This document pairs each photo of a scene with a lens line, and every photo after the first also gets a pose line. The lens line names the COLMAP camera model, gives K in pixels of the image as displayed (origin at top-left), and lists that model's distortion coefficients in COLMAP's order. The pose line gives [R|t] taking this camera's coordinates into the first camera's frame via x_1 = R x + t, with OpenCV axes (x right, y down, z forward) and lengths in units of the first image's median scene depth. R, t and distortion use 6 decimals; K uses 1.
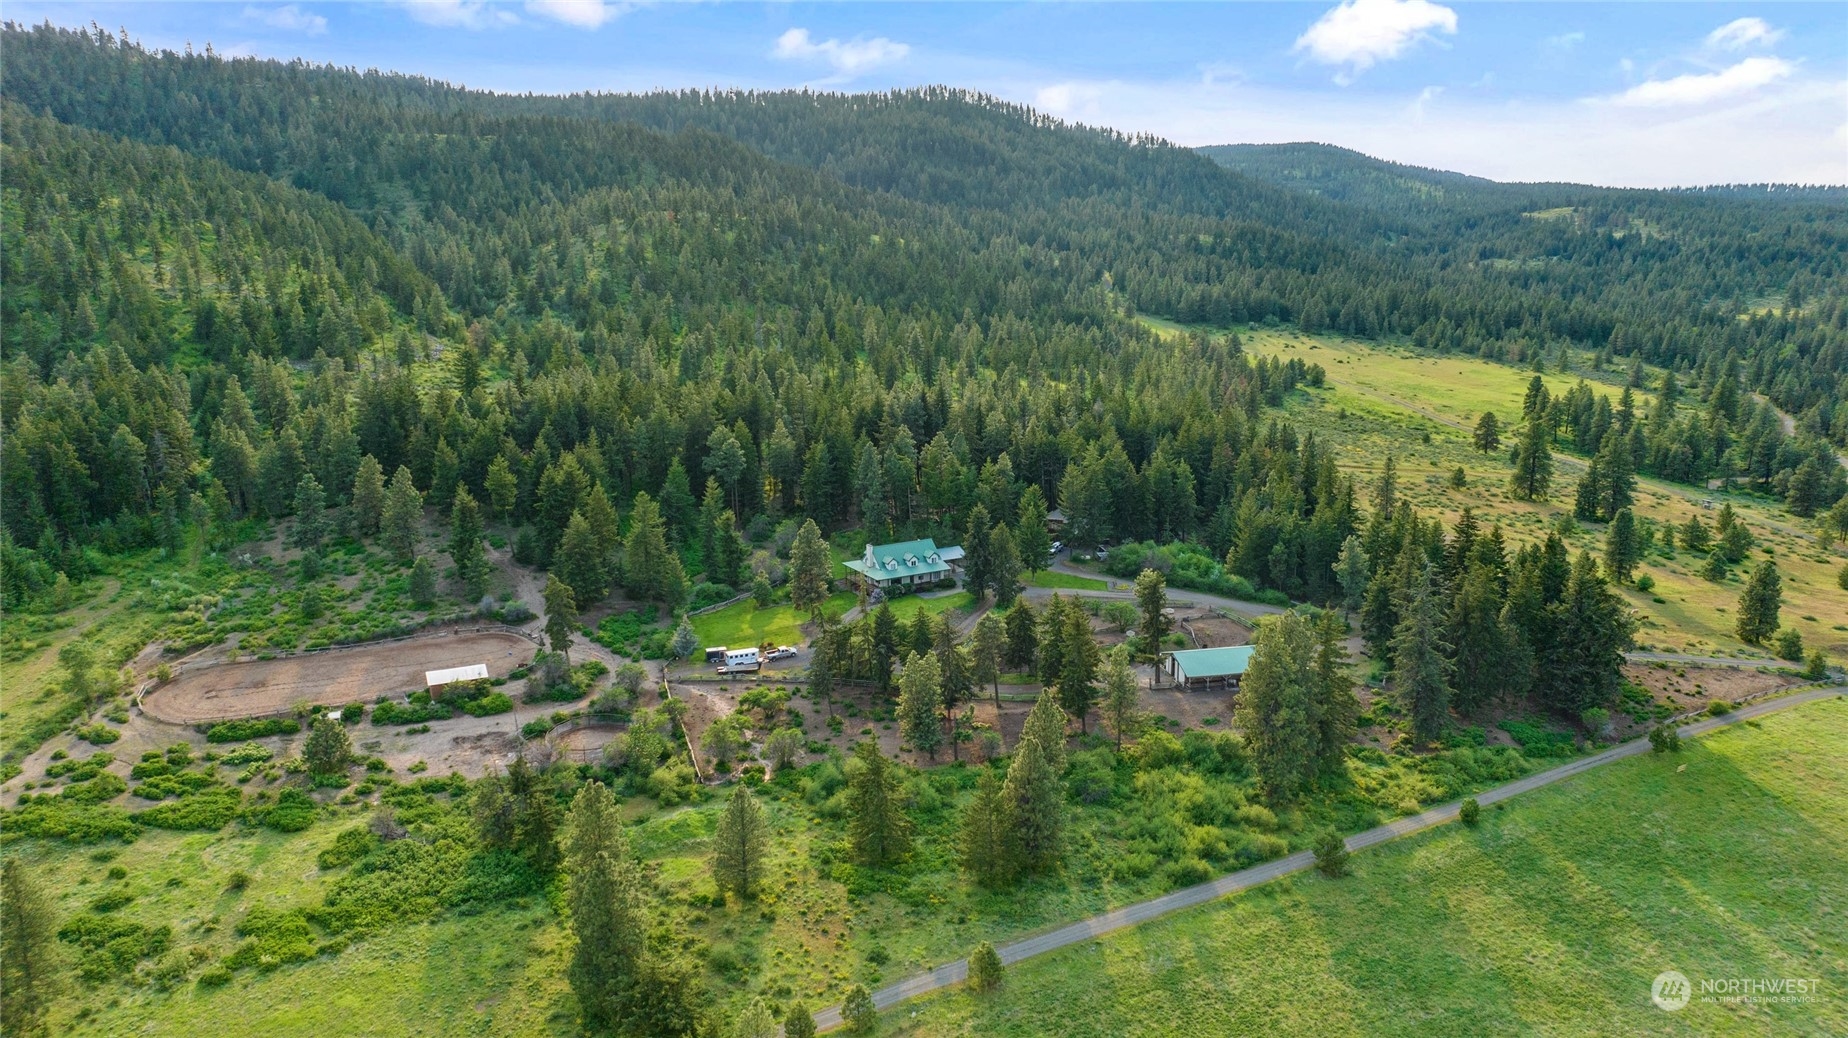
lens RADIAL K [[1380.9, 0, 924.0], [0, 1380.9, 519.0], [0, 0, 1]] dist [0.001331, -0.000134]
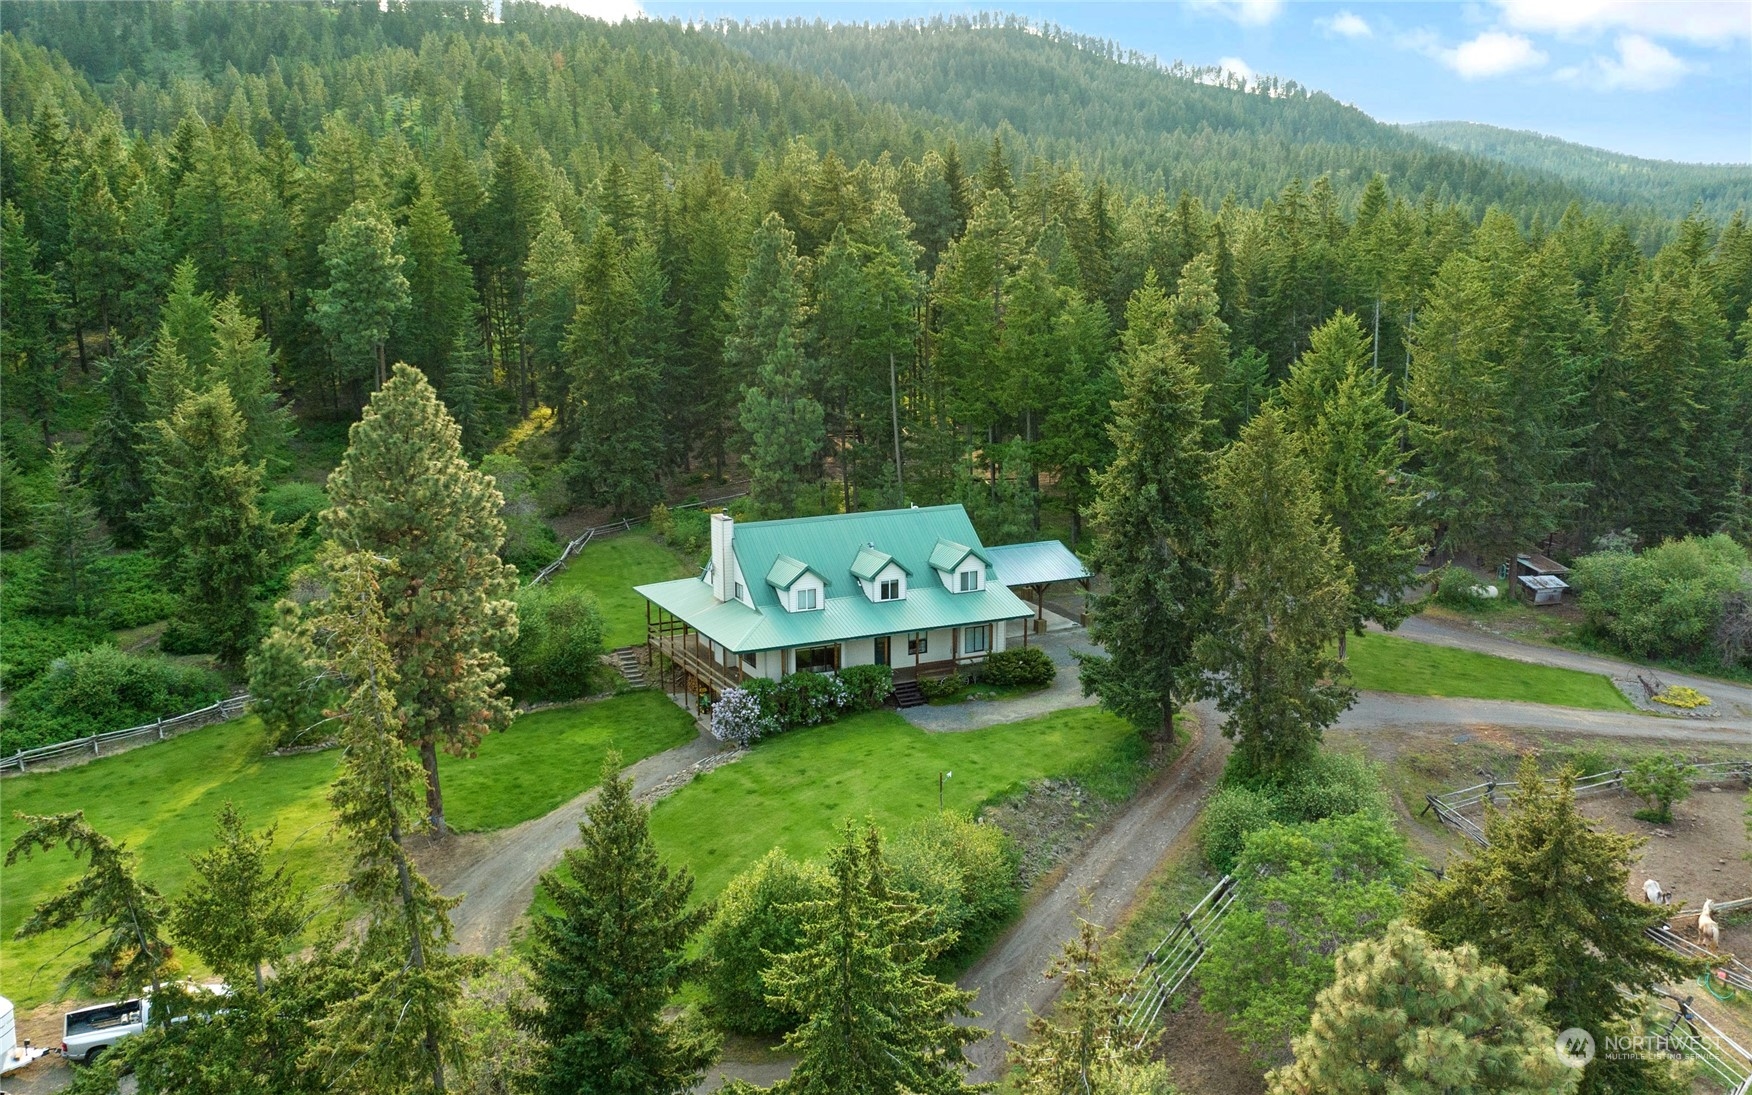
lens RADIAL K [[1607.1, 0, 875.9], [0, 1607.1, 504.0], [0, 0, 1]] dist [-0.012124, -0.020256]
pose [[0.998272, 0.015582, -0.056662, 0.006525], [-0.018713, 0.998303, -0.055143, 0.032551], [0.055706, 0.056108, 0.996869, 0.696251]]
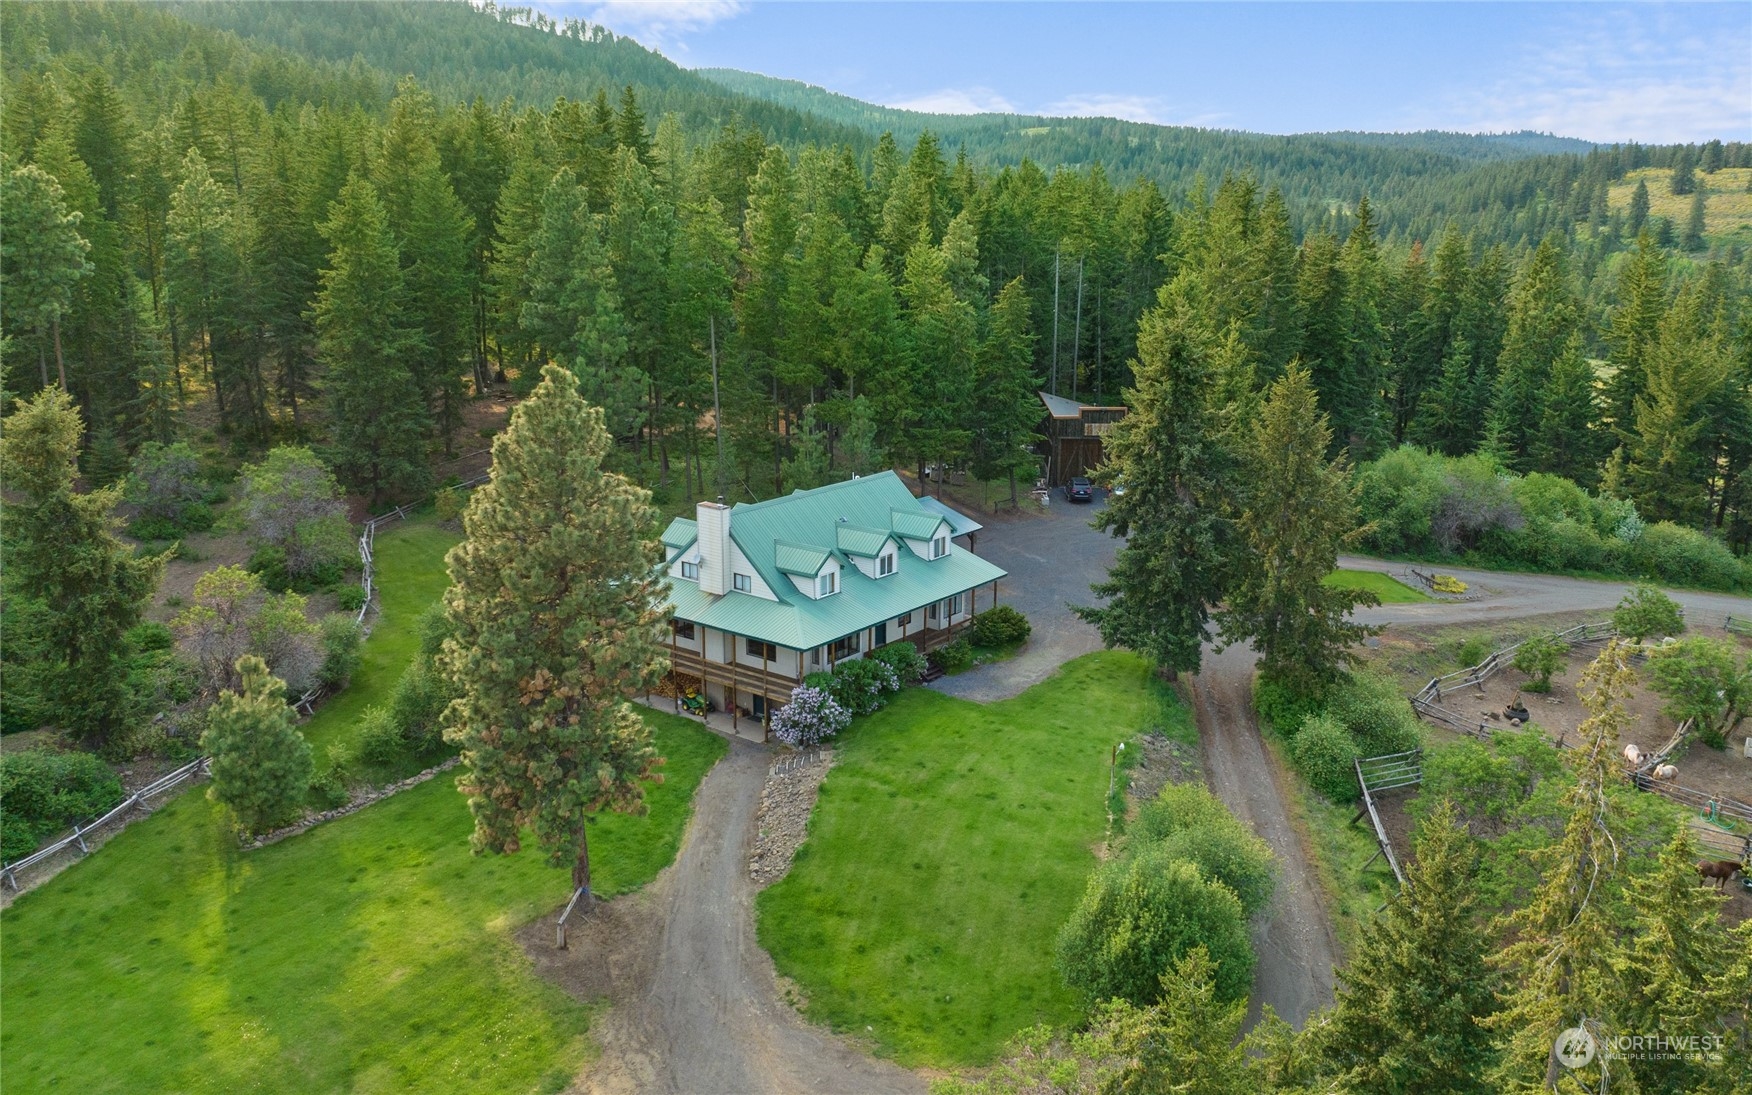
lens RADIAL K [[1505.5, 0, 875.8], [0, 1505.5, 501.1], [0, 0, 1]] dist [-0.014761, -0.015756]
pose [[0.916840, -0.066920, 0.393606, -0.116652], [0.069136, 0.997570, 0.008564, 0.017913], [-0.393223, 0.019361, 0.919239, 0.742696]]
